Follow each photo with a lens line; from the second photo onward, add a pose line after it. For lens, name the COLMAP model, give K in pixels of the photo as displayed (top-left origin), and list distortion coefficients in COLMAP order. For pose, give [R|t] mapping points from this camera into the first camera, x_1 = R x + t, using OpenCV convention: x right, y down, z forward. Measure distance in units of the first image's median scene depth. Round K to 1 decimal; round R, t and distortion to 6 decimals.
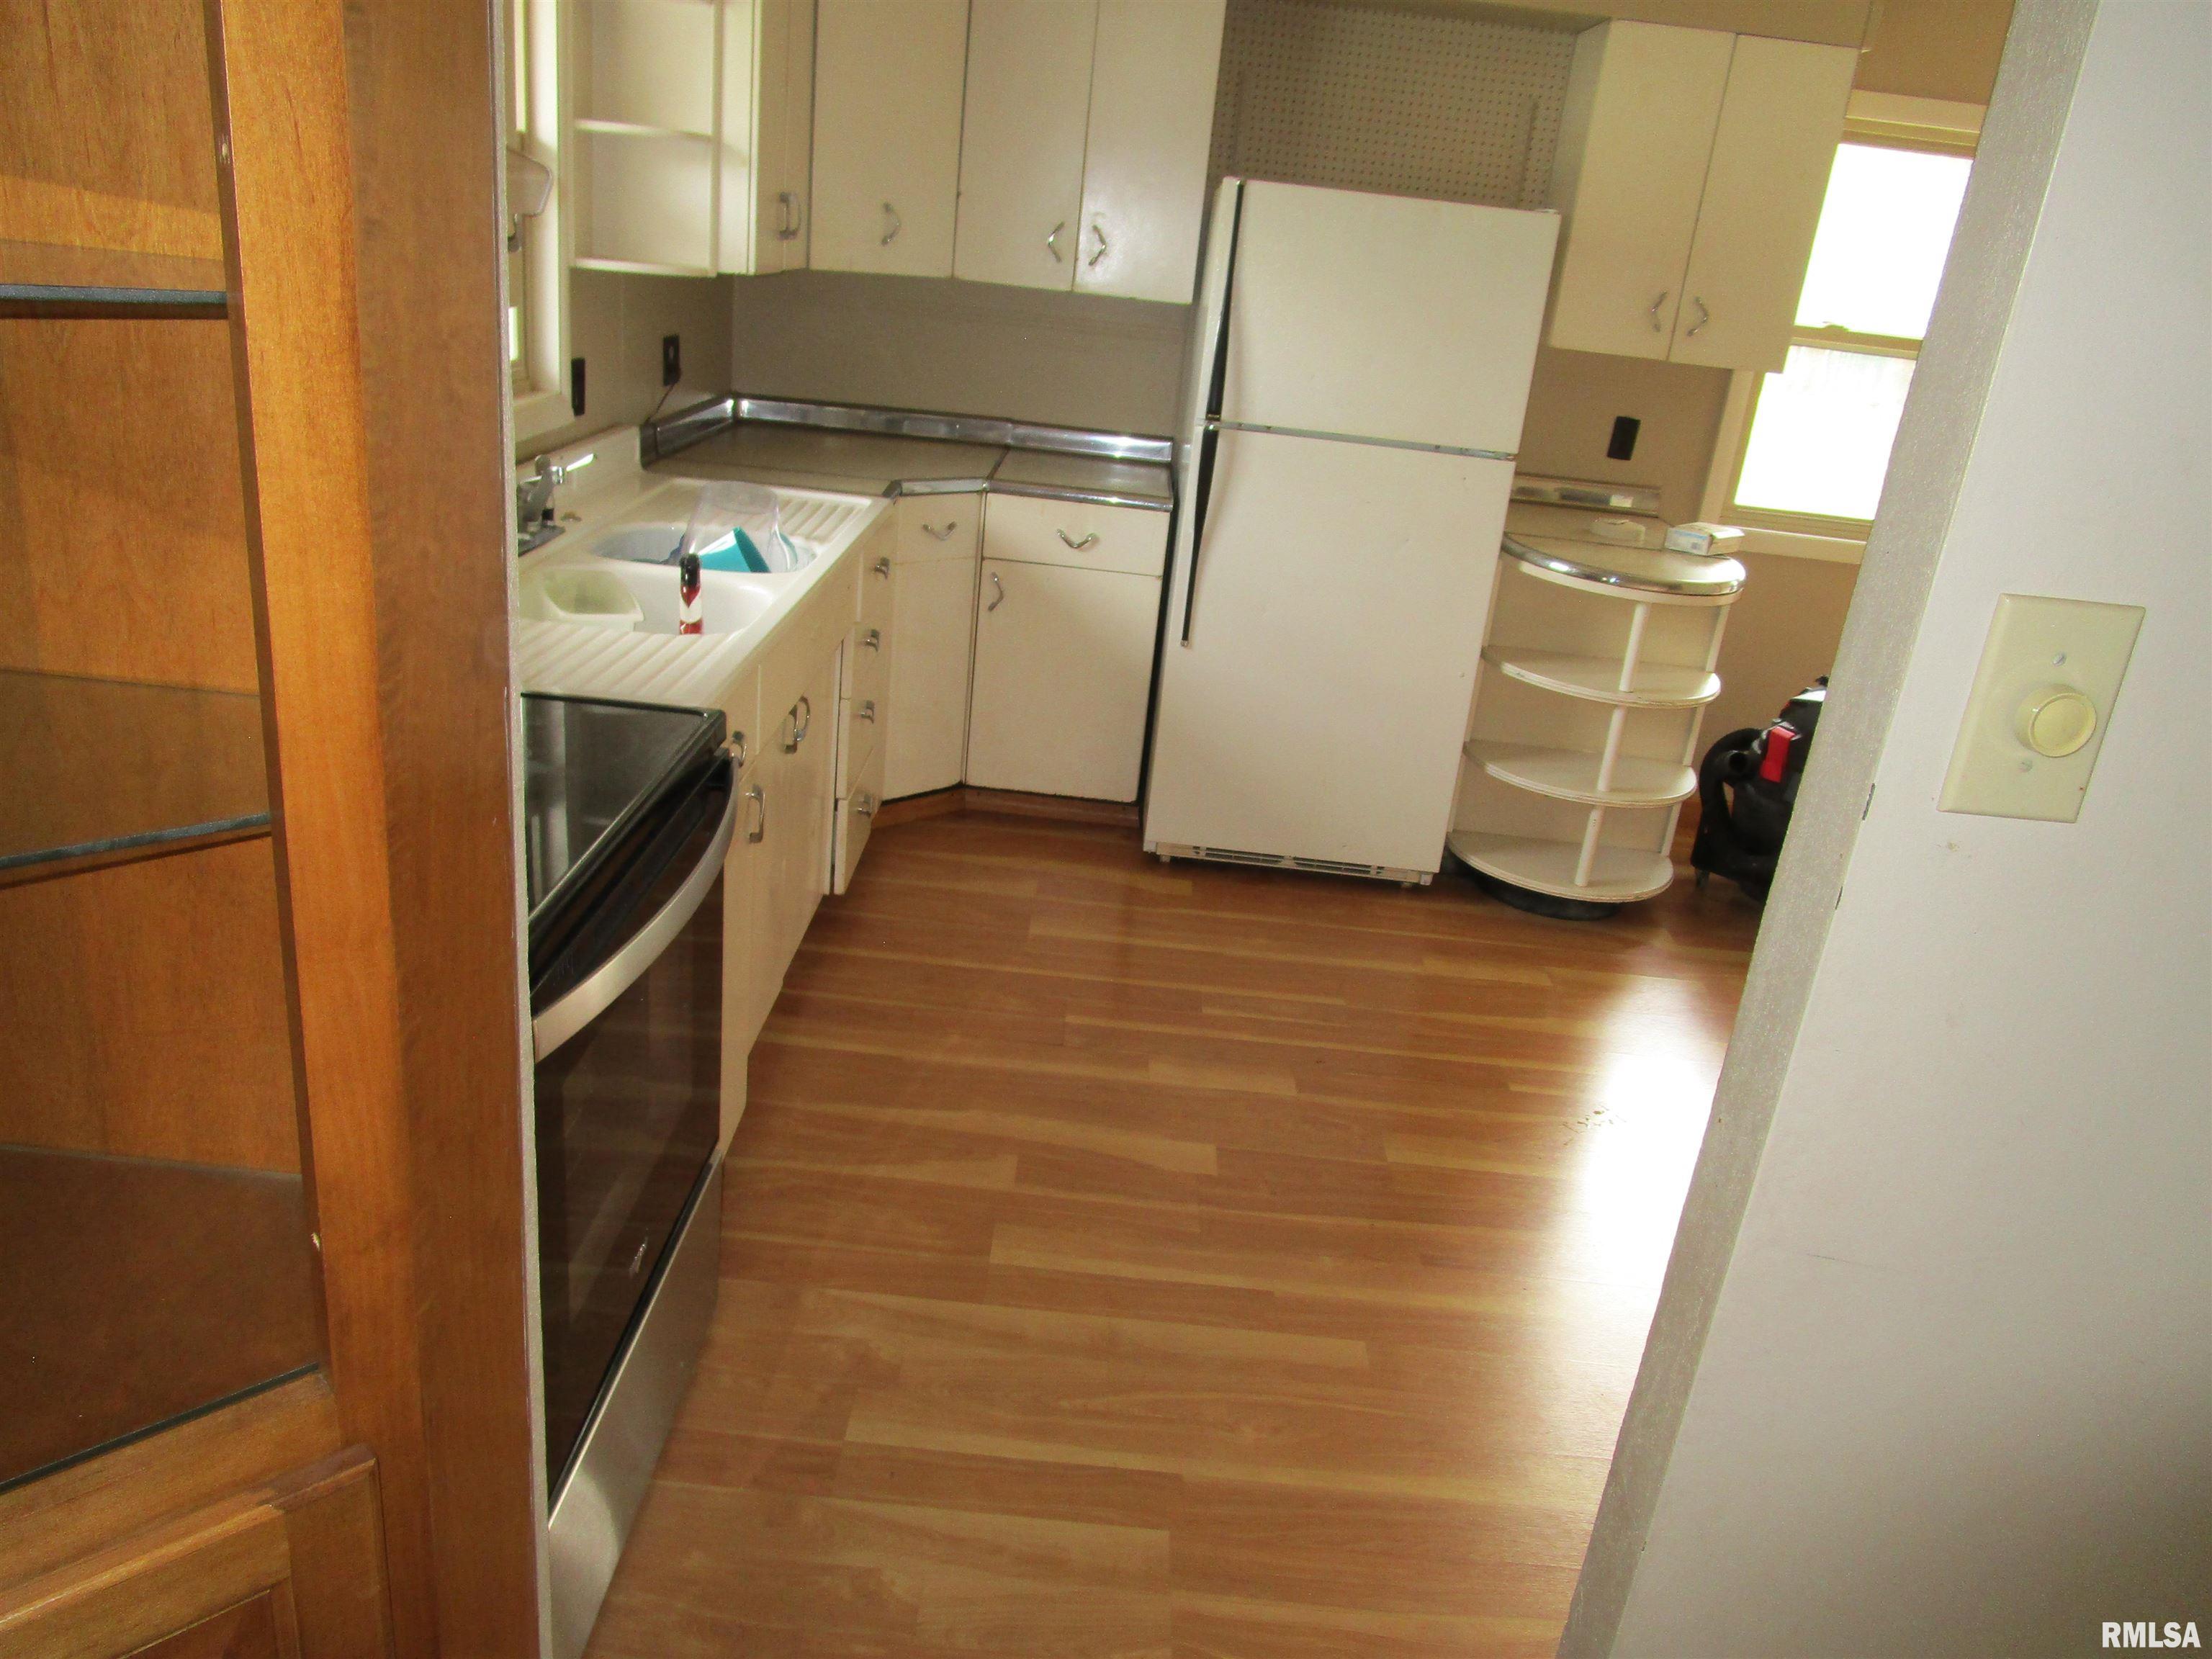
lens RADIAL K [[1601.2, 0, 1108.6], [0, 1601.2, 825.3], [0, 0, 1]] dist [-0.020068, 0.004588]
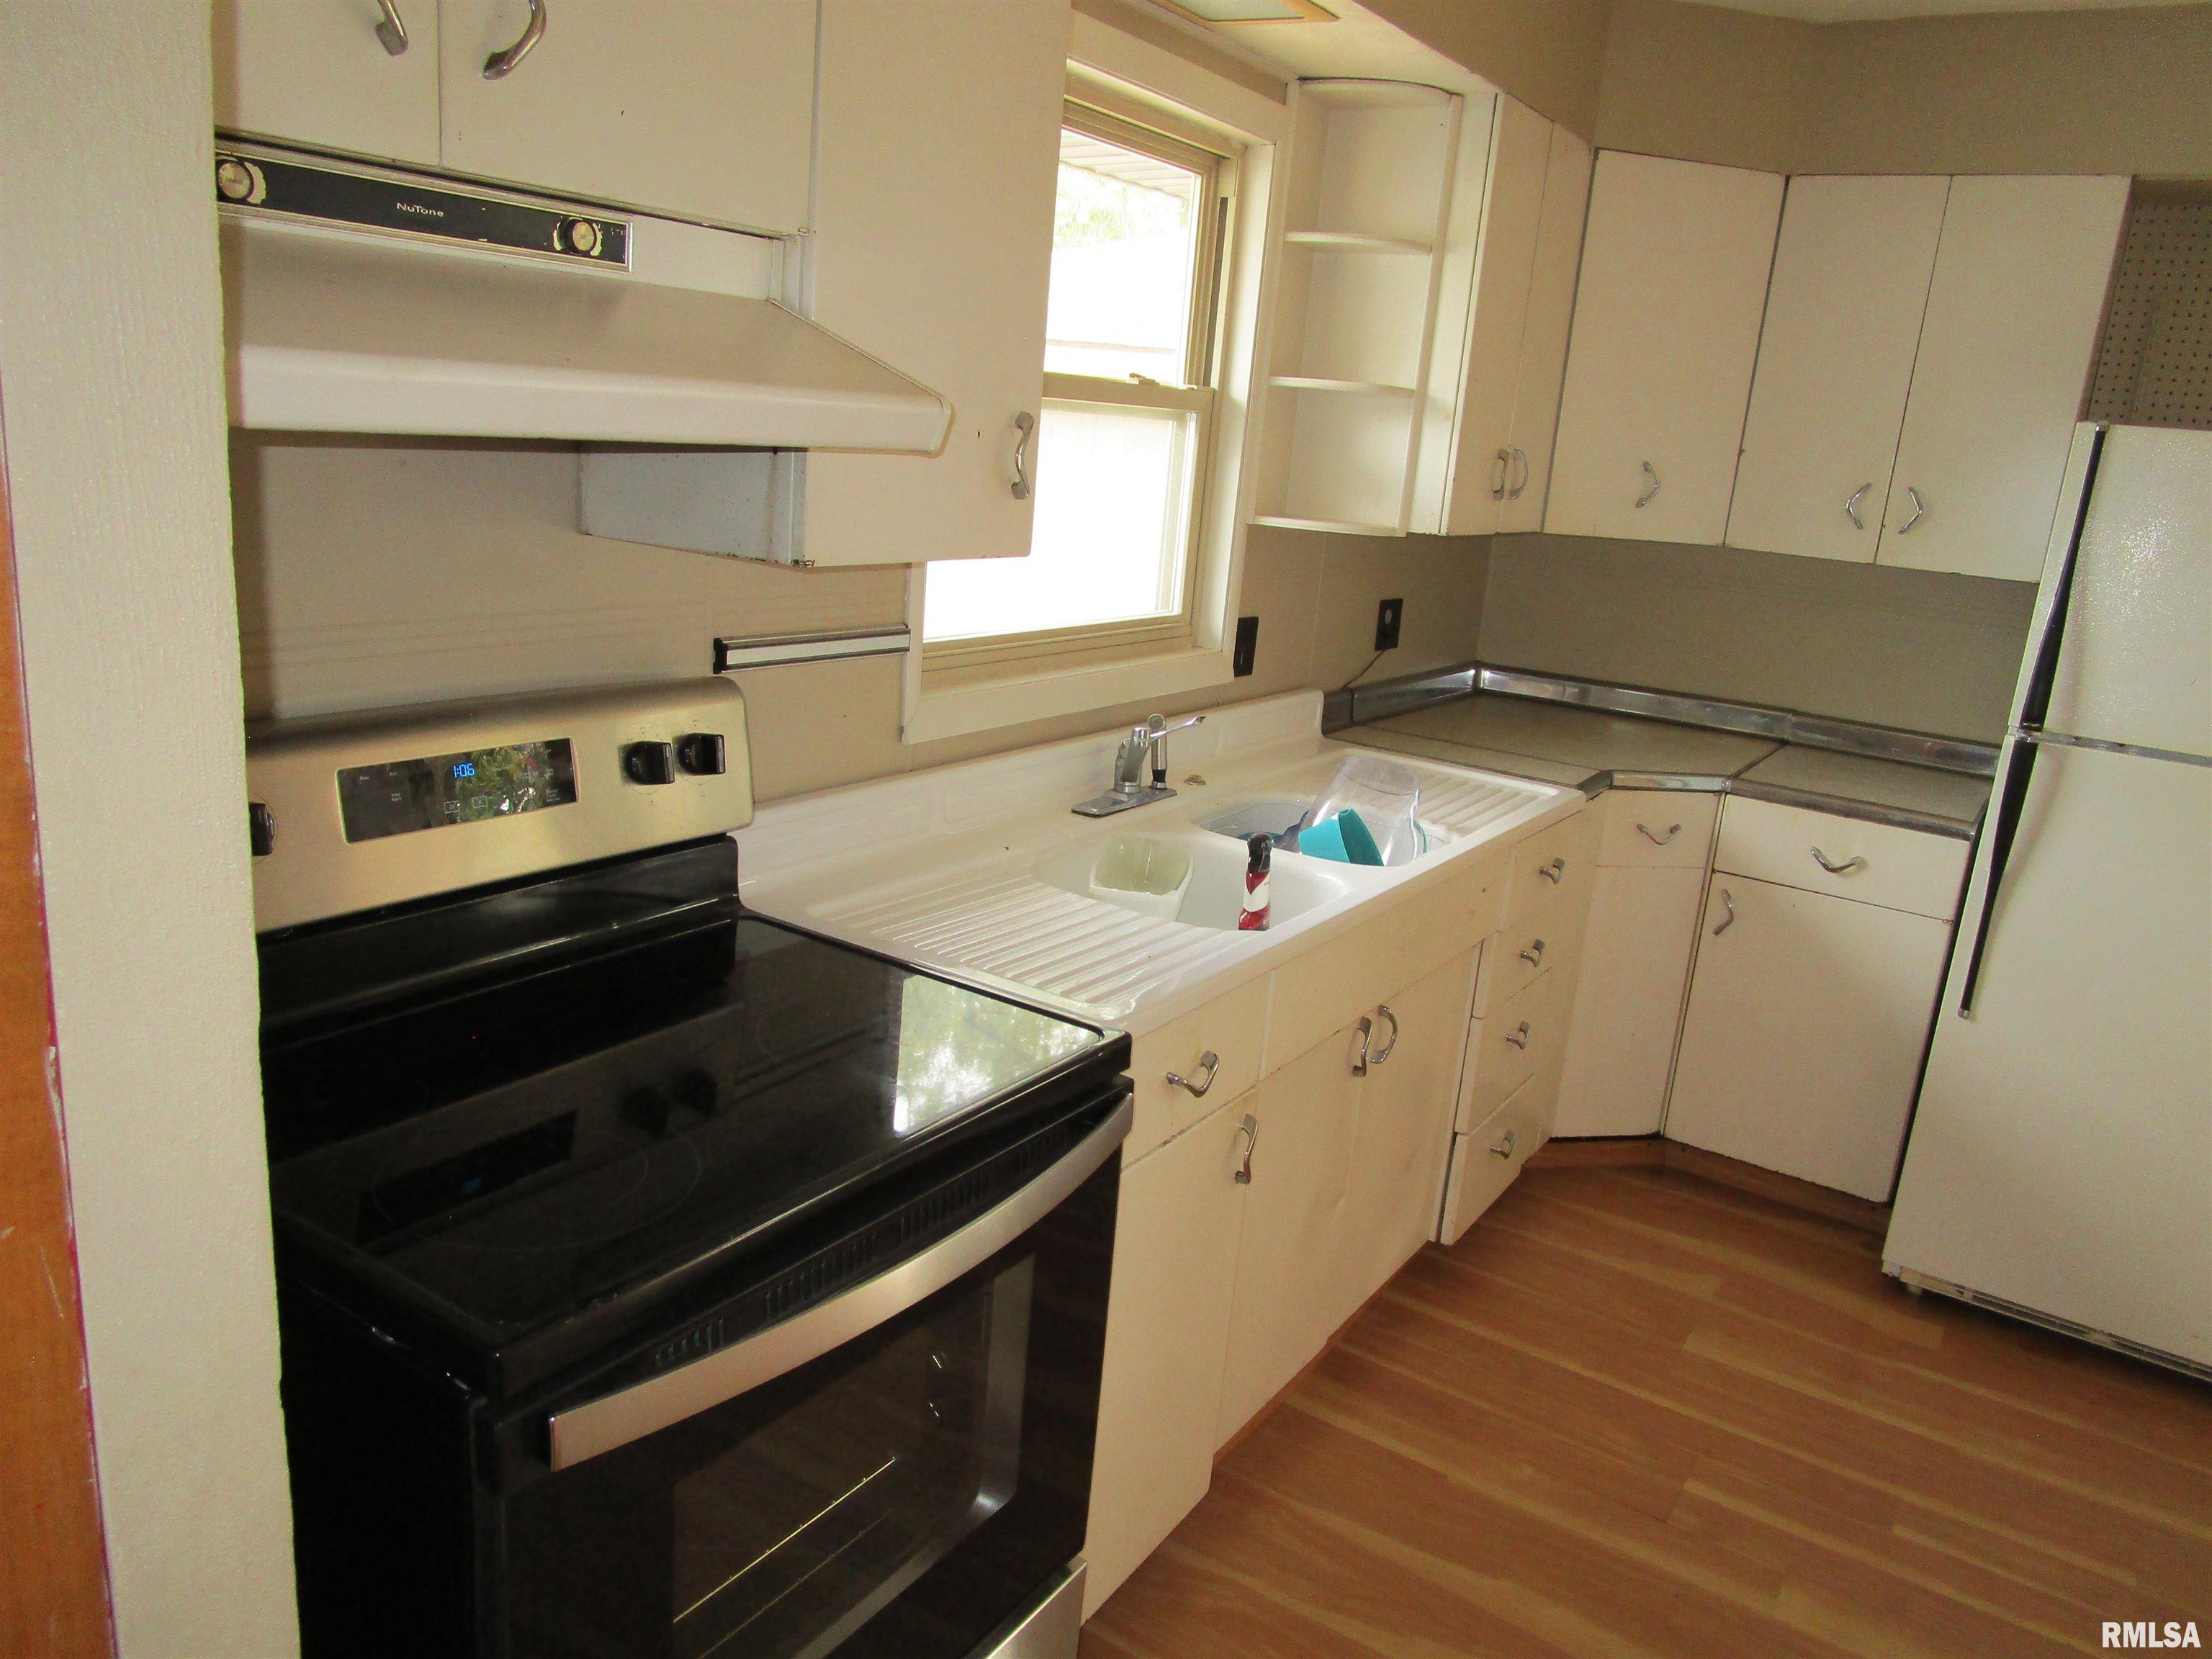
lens RADIAL K [[1604.9, 0, 1108.6], [0, 1604.9, 823.5], [0, 0, 1]] dist [-0.013395, 0.001462]
pose [[0.847779, 0.103196, -0.520213, 0.106401], [-0.185443, 0.976650, -0.108471, -0.053306], [0.496872, 0.188430, 0.847120, 0.171269]]
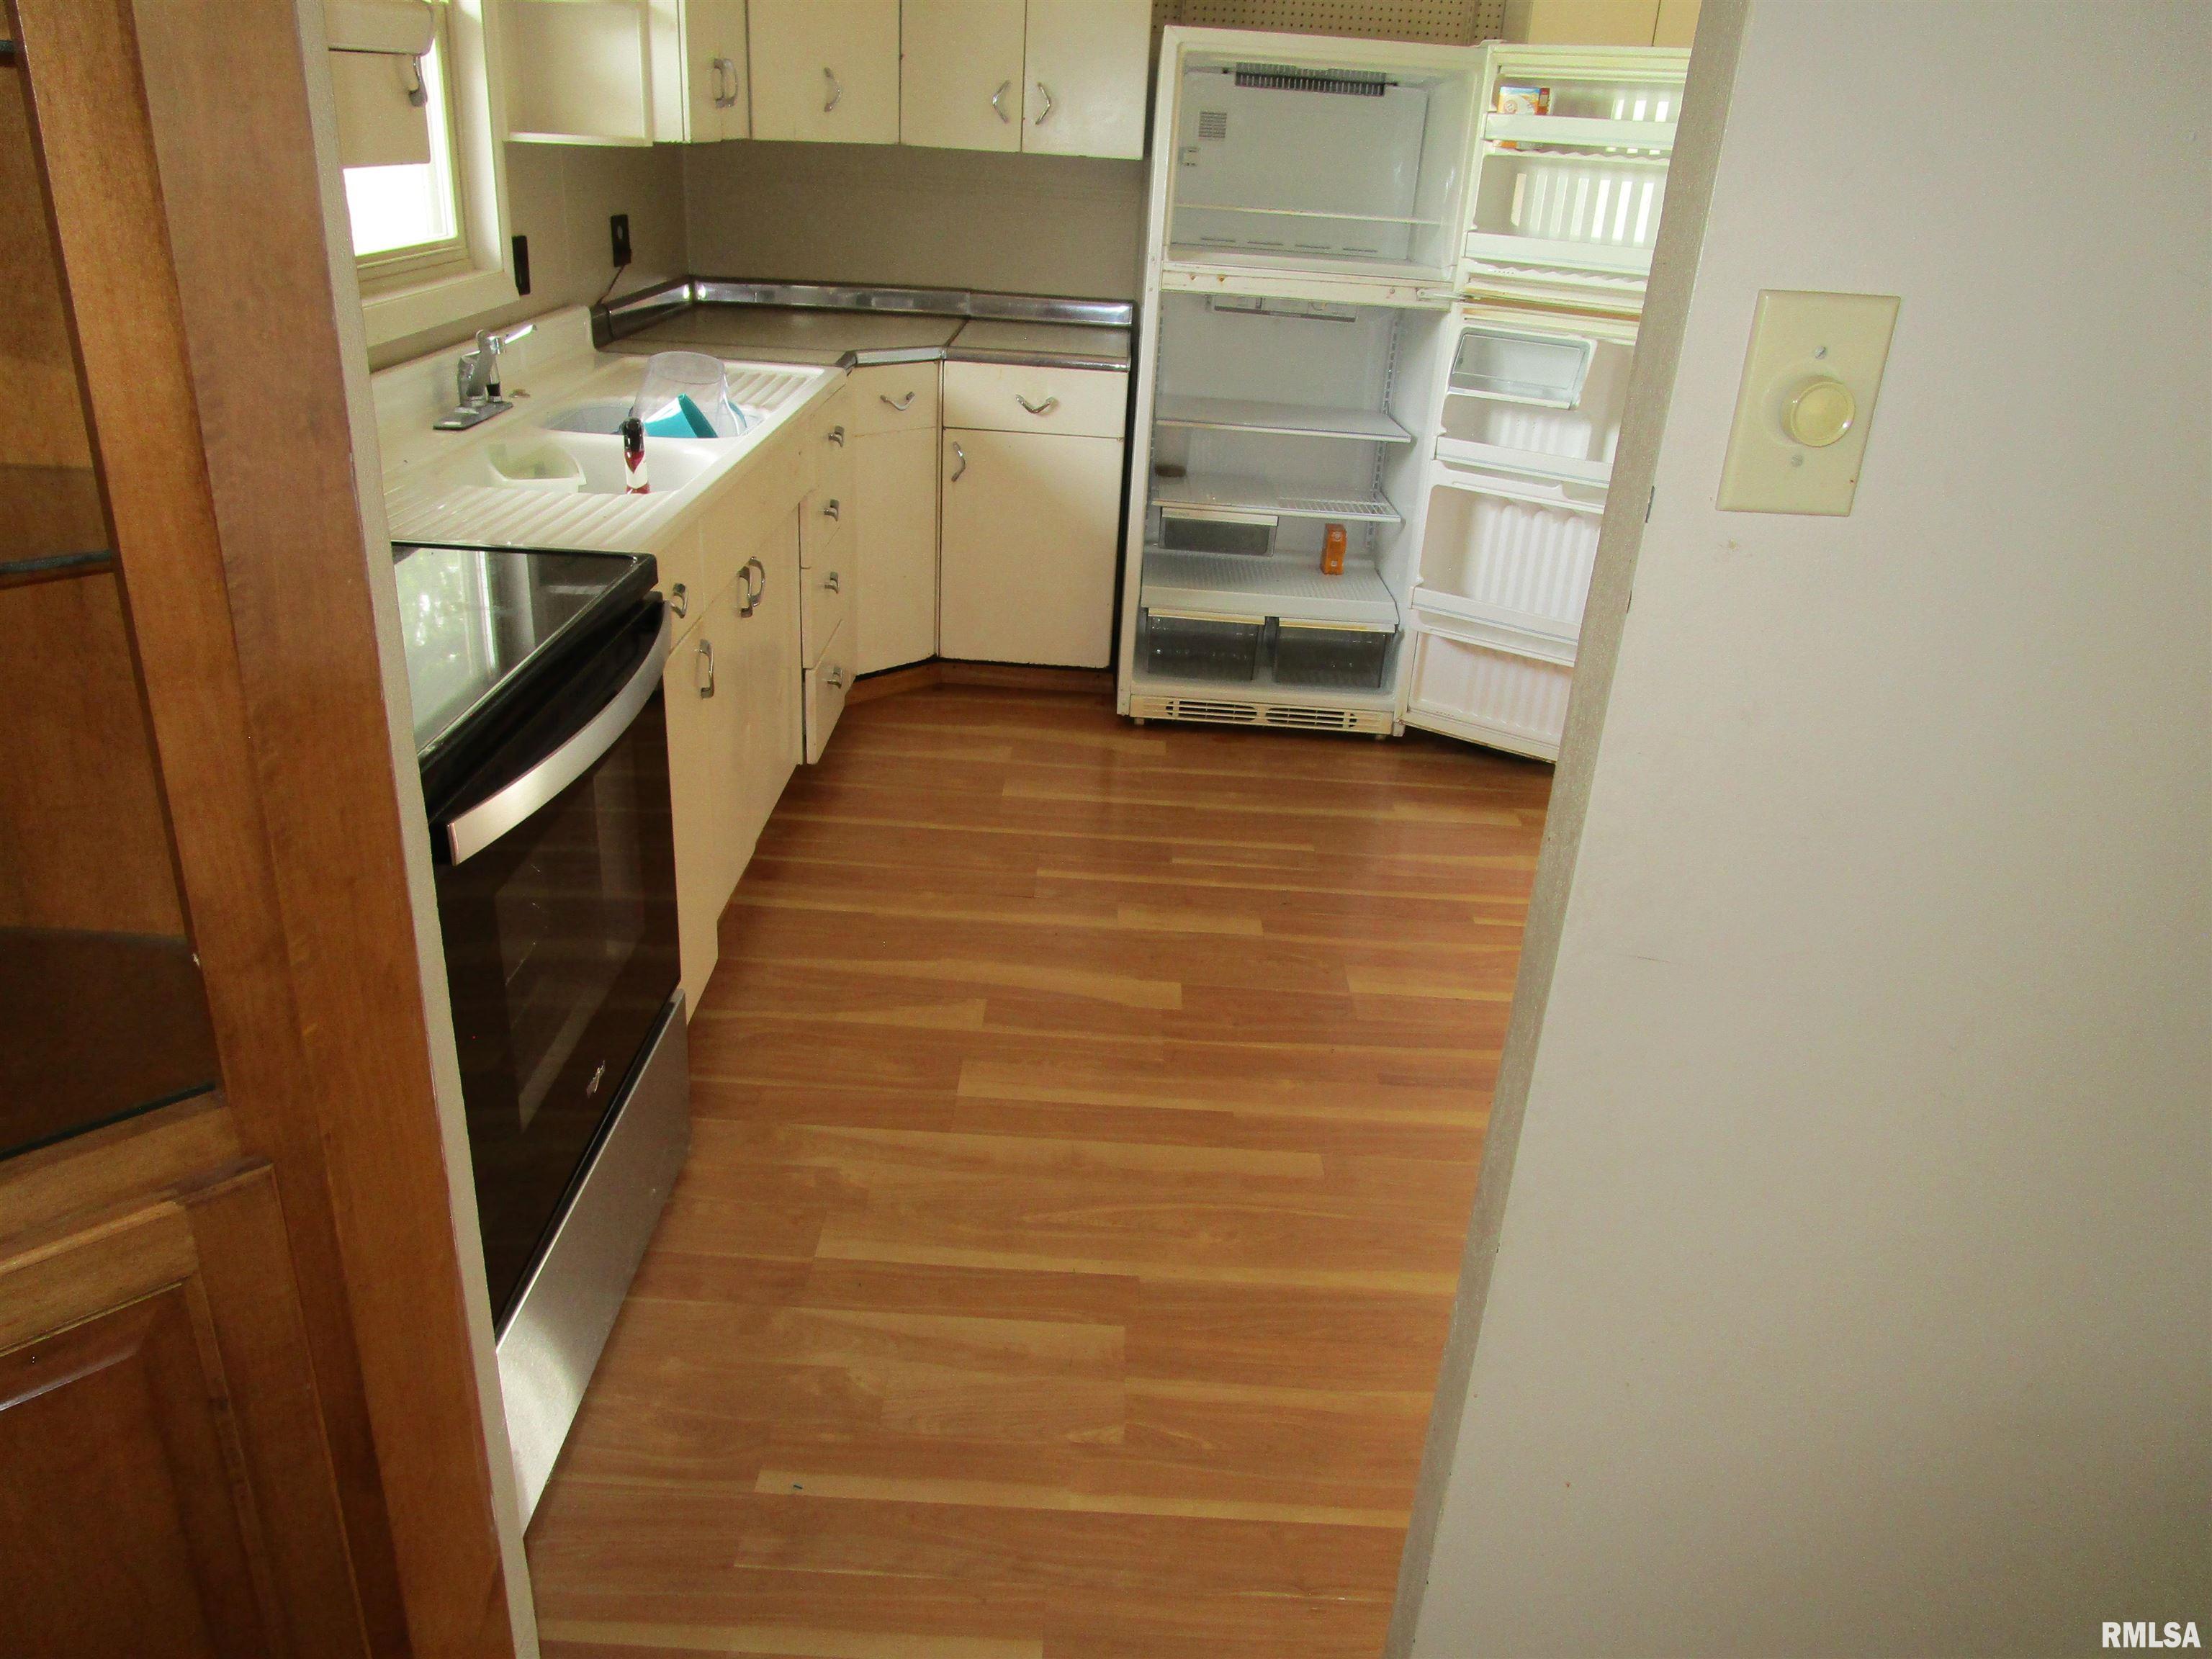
lens RADIAL K [[1604.9, 0, 1108.6], [0, 1604.9, 823.5], [0, 0, 1]] dist [-0.013395, 0.001462]
pose [[0.998950, -0.042930, -0.015976, 0.037702], [0.043778, 0.997406, 0.057146, 0.034310], [0.013481, -0.057786, 0.998238, -0.019620]]
